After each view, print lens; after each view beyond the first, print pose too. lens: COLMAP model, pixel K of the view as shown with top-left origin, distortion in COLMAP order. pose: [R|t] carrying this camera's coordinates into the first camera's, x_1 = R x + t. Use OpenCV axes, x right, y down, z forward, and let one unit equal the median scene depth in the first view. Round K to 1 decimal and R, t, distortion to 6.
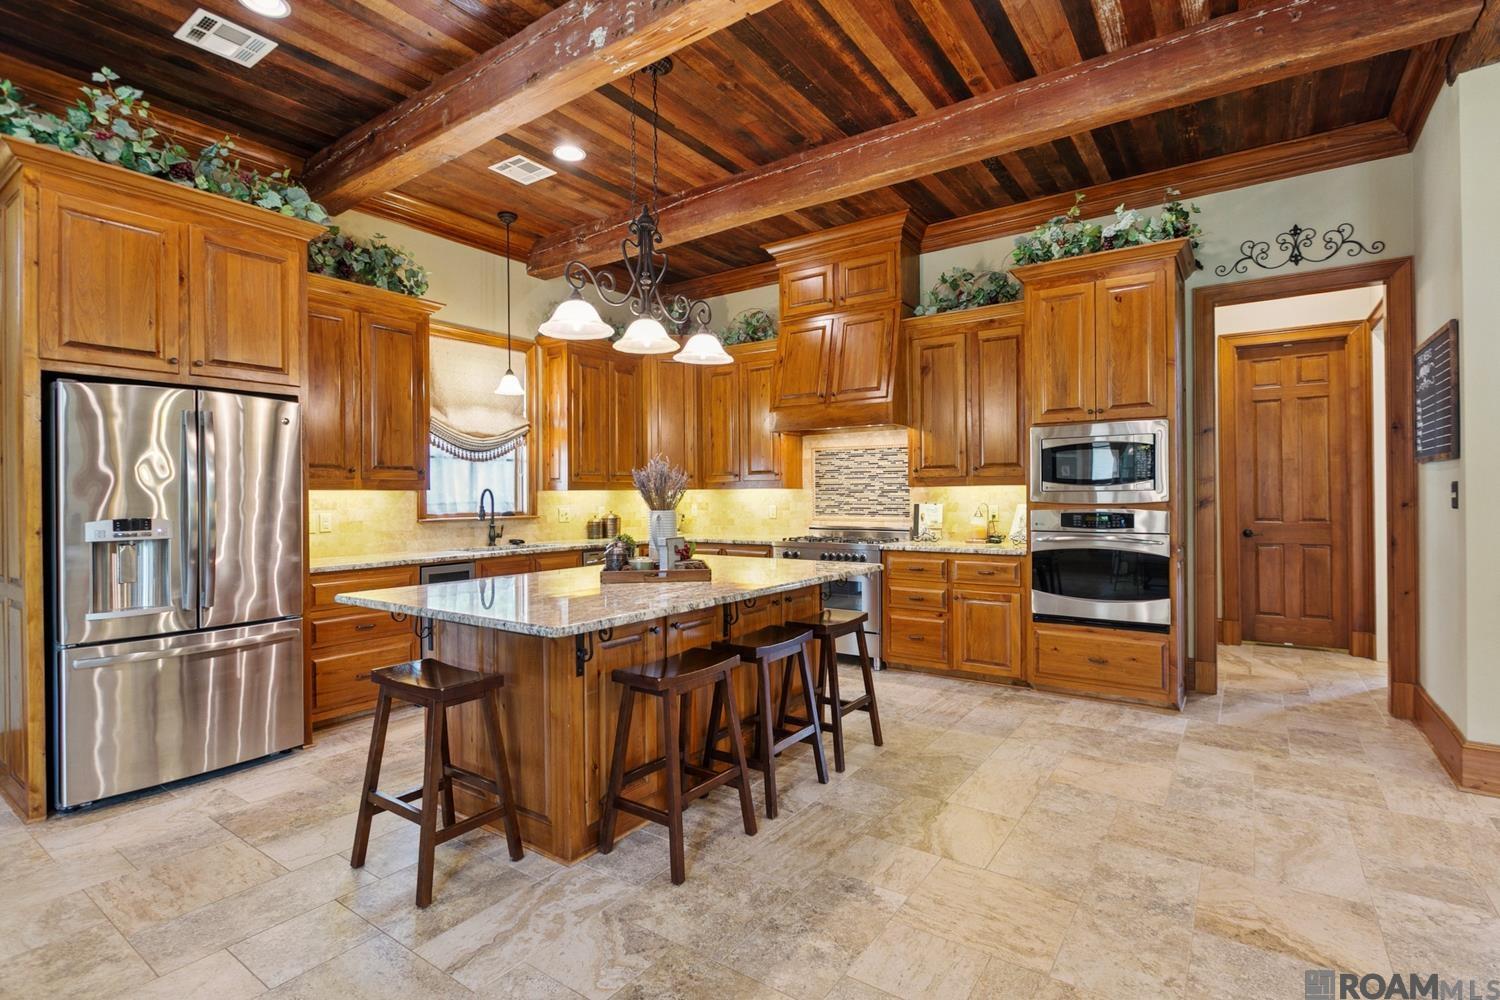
lens RADIAL K [[712.0, 0, 744.6], [0, 712.0, 489.3], [0, 0, 1]] dist [-0.000775, 0.000221]
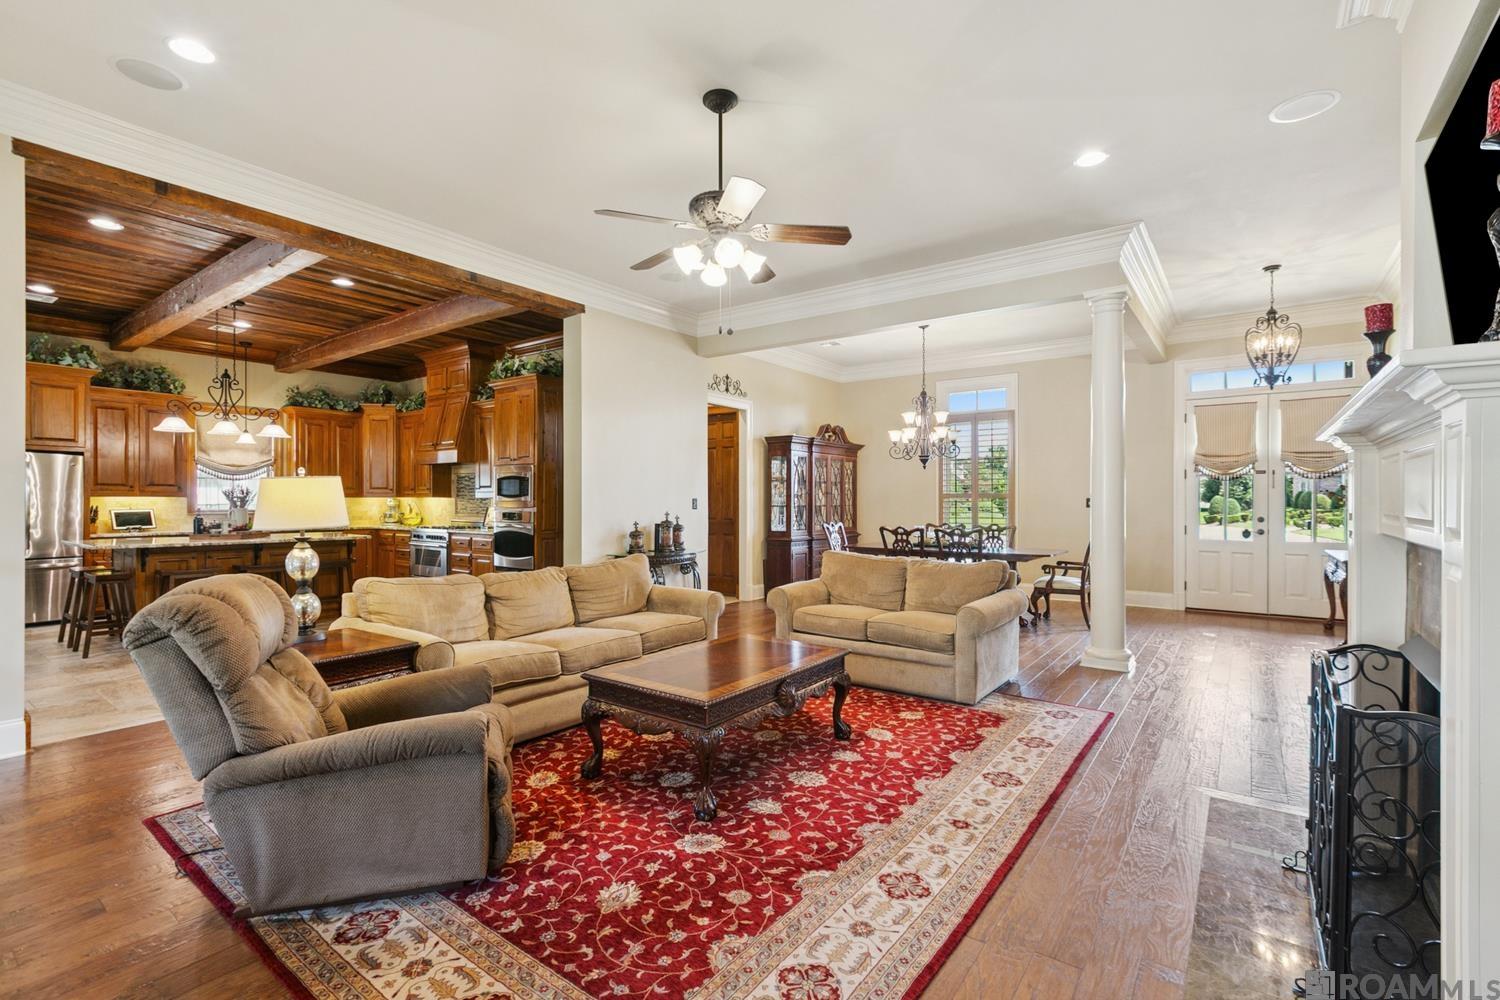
lens RADIAL K [[677.8, 0, 753.6], [0, 677.8, 503.7], [0, 0, 1]] dist [0.007907, -0.003002]
pose [[0.999726, 0.010658, -0.020856, 1.114448], [-0.010406, 0.999872, 0.012162, -0.018414], [0.020983, -0.011942, 0.999709, -0.777583]]
